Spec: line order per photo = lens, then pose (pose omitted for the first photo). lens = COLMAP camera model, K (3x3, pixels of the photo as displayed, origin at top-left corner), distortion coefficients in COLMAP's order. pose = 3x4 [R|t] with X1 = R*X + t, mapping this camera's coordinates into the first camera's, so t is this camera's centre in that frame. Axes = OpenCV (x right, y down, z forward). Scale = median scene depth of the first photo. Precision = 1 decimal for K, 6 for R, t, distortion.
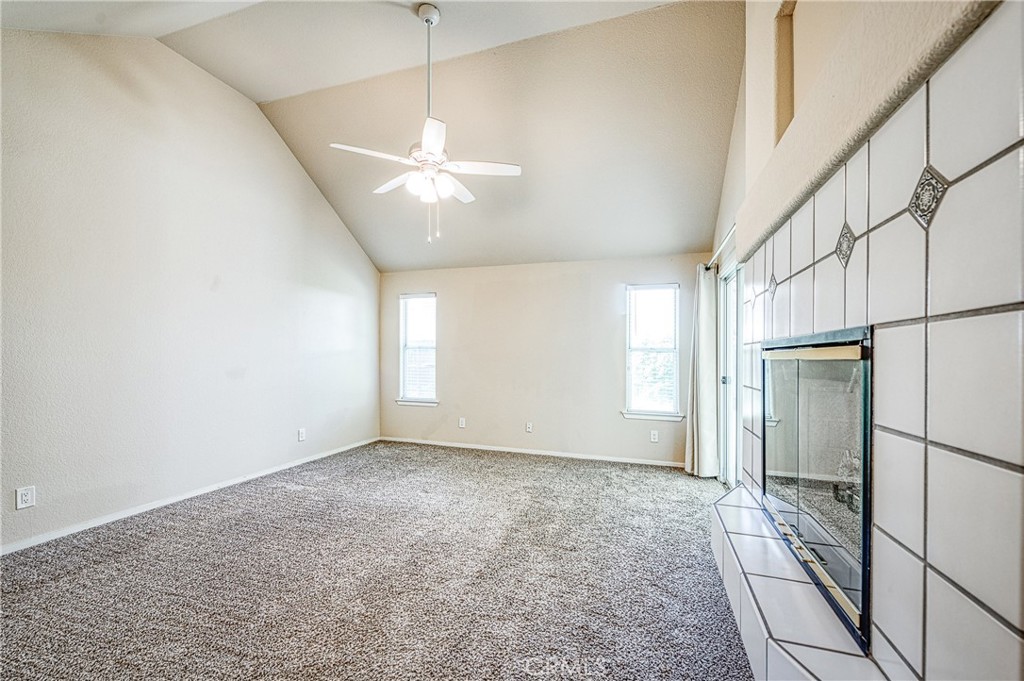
lens RADIAL K [[407.9, 0, 499.3], [0, 407.9, 354.3], [0, 0, 1]] dist [-0.004070, 0.000144]
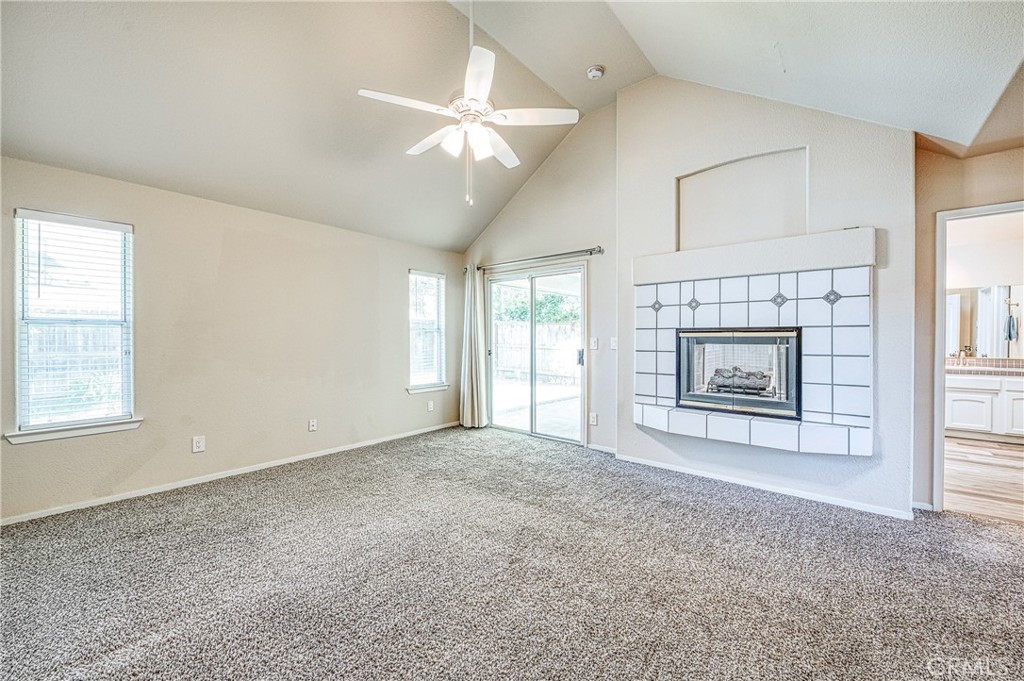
lens RADIAL K [[407.9, 0, 506.4], [0, 407.9, 337.6], [0, 0, 1]] dist [-0.004070, 0.000144]
pose [[0.356167, -0.013995, 0.934317, -0.658268], [0.000985, 0.999893, 0.014602, -0.006427], [-0.934422, -0.004281, 0.356143, 0.430853]]
